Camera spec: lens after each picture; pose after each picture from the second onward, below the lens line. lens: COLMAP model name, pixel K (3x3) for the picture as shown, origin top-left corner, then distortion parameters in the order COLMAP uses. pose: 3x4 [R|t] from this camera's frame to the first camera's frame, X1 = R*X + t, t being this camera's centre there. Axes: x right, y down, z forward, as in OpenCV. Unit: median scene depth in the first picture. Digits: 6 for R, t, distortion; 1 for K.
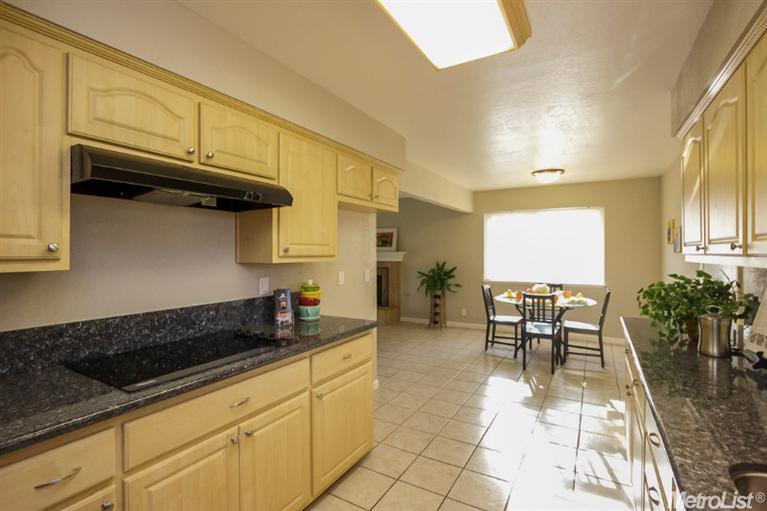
lens RADIAL K [[352.6, 0, 385.2], [0, 352.6, 254.8], [0, 0, 1]] dist [-0.018447, 0.001100]
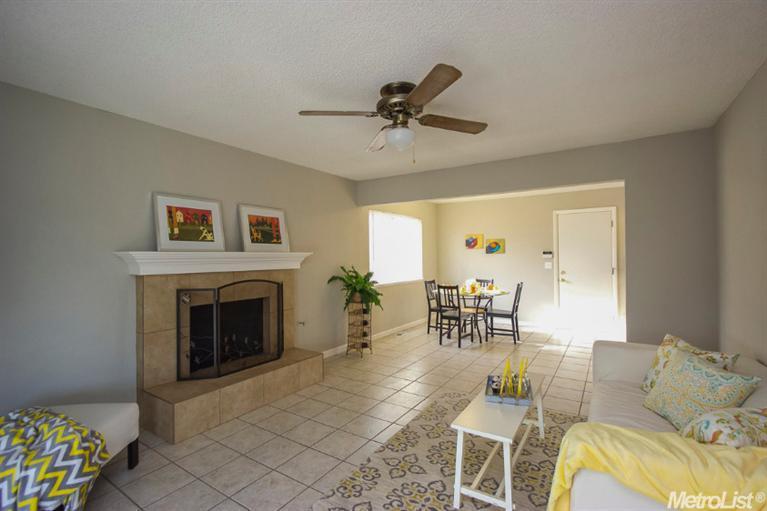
lens RADIAL K [[352.6, 0, 386.2], [0, 352.6, 256.7], [0, 0, 1]] dist [-0.018447, 0.001100]
pose [[0.028246, -0.002054, 0.999599, -0.607045], [0.009092, 0.999957, 0.001797, -0.001652], [-0.999560, 0.009037, 0.028264, 0.920195]]
